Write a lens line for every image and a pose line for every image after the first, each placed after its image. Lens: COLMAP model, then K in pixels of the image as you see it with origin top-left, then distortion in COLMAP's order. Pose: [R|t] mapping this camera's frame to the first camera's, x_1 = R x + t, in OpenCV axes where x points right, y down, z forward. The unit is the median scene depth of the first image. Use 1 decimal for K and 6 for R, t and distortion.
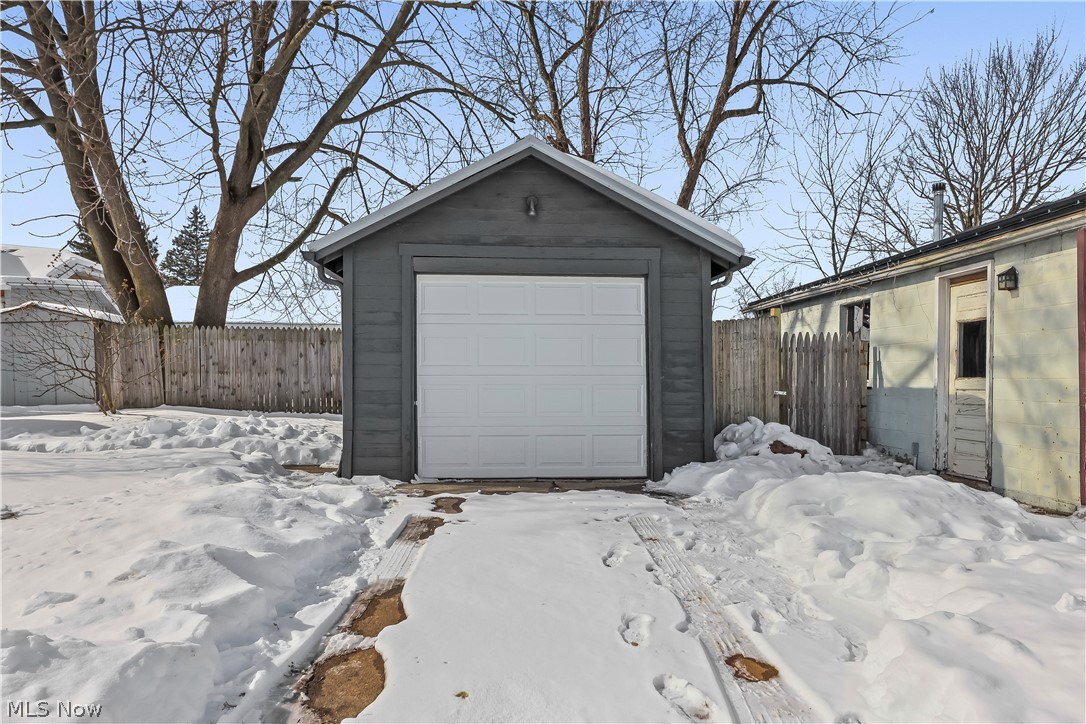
lens RADIAL K [[739.4, 0, 543.7], [0, 739.4, 393.5], [0, 0, 1]] dist [0.024121, -0.001016]
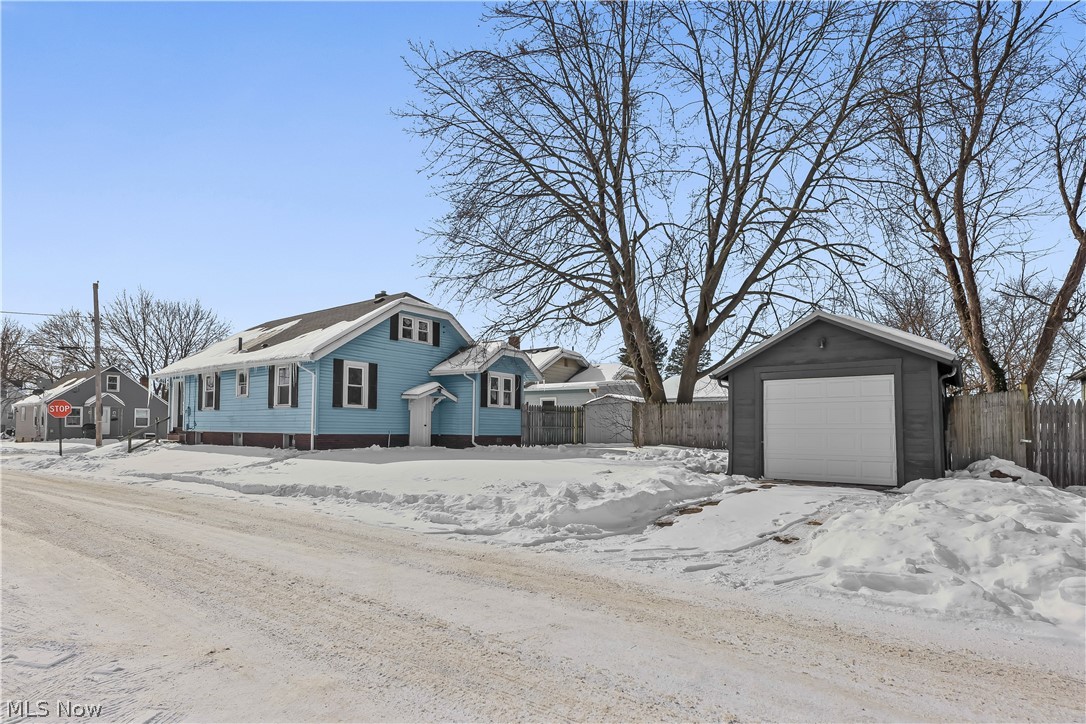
lens RADIAL K [[1124.9, 0, 543.0], [0, 1124.9, 362.0], [0, 0, 1]] dist [0.003476, 0.001379]
pose [[0.814936, -0.034186, -0.578542, 0.965278], [-0.015927, 0.996561, -0.081322, 0.046160], [0.579332, 0.075487, 0.811589, -1.618263]]
